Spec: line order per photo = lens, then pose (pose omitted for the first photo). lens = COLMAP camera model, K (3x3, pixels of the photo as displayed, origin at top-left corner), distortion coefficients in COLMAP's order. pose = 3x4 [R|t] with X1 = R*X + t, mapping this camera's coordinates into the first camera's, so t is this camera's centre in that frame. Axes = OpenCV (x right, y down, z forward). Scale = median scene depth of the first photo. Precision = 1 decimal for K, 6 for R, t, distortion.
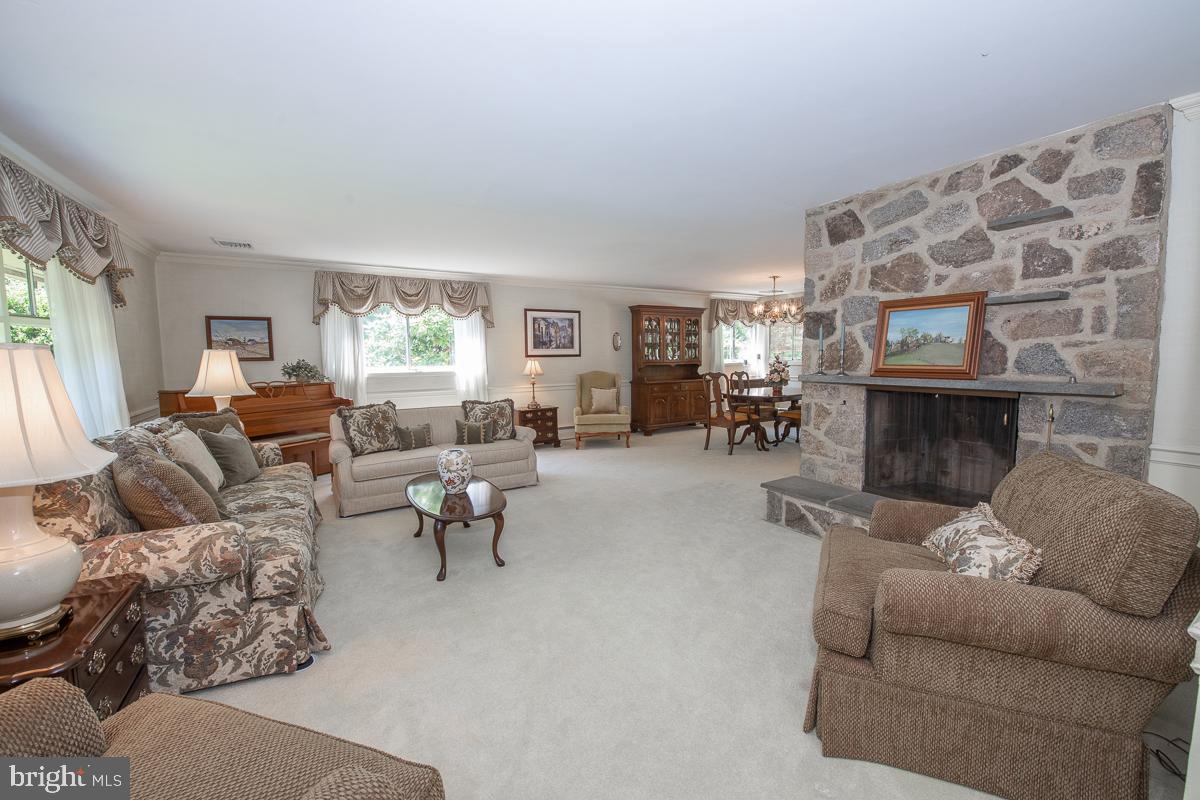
lens RADIAL K [[476.4, 0, 607.2], [0, 476.4, 395.2], [0, 0, 1]] dist [-0.016032, -0.002537]
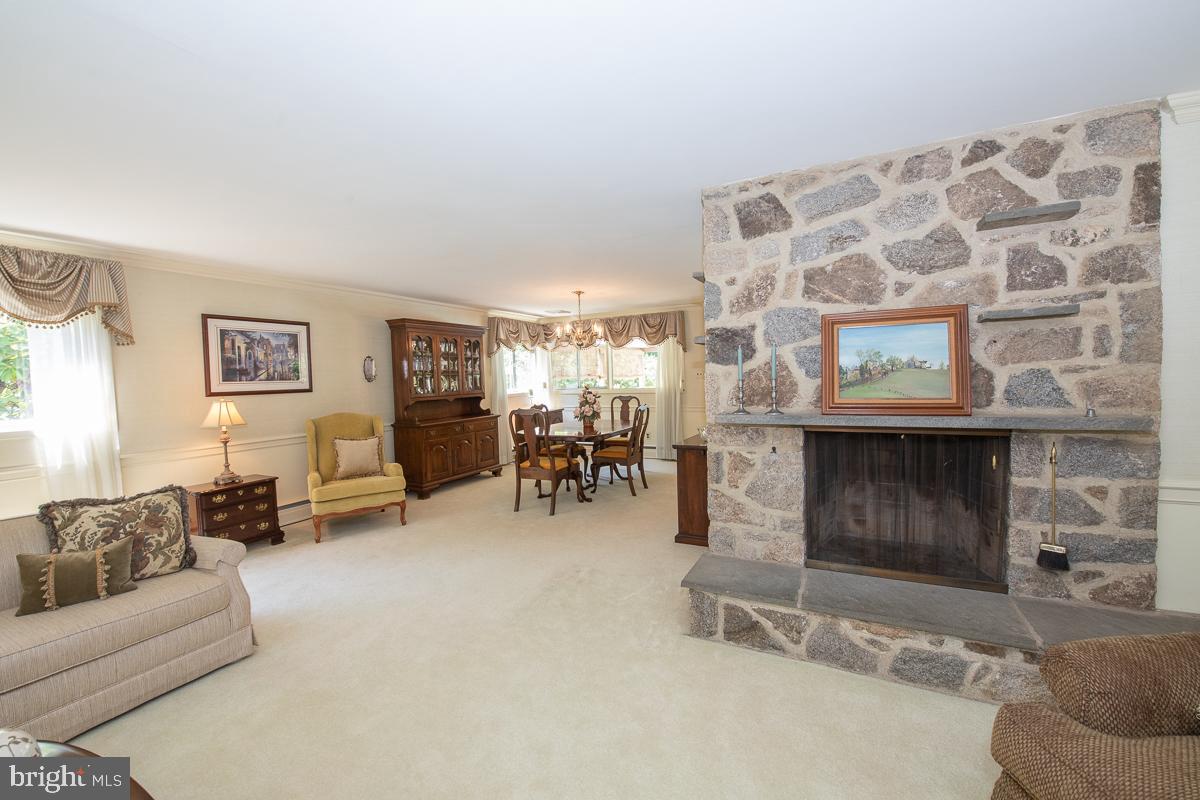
lens RADIAL K [[476.4, 0, 607.1], [0, 476.4, 395.5], [0, 0, 1]] dist [-0.016032, -0.002537]
pose [[0.851660, -0.033277, 0.523036, -0.107349], [0.061976, 0.997374, -0.037460, -0.056908], [-0.520417, 0.064319, 0.851487, 0.494672]]
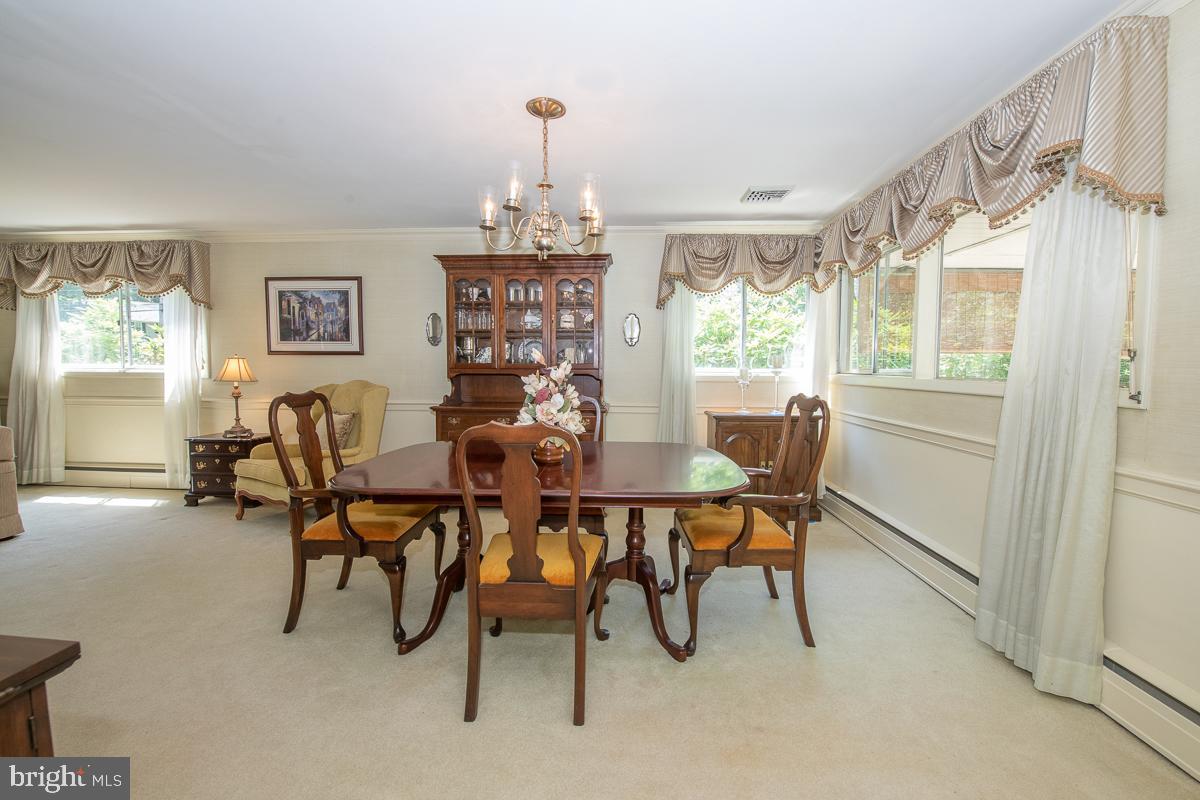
lens RADIAL K [[476.4, 0, 598.9], [0, 476.4, 394.5], [0, 0, 1]] dist [-0.016032, -0.002537]
pose [[0.824084, 0.049354, -0.564313, 1.085093], [-0.065078, 0.997850, -0.007766, -0.099741], [0.562717, 0.043124, 0.825524, 1.446084]]
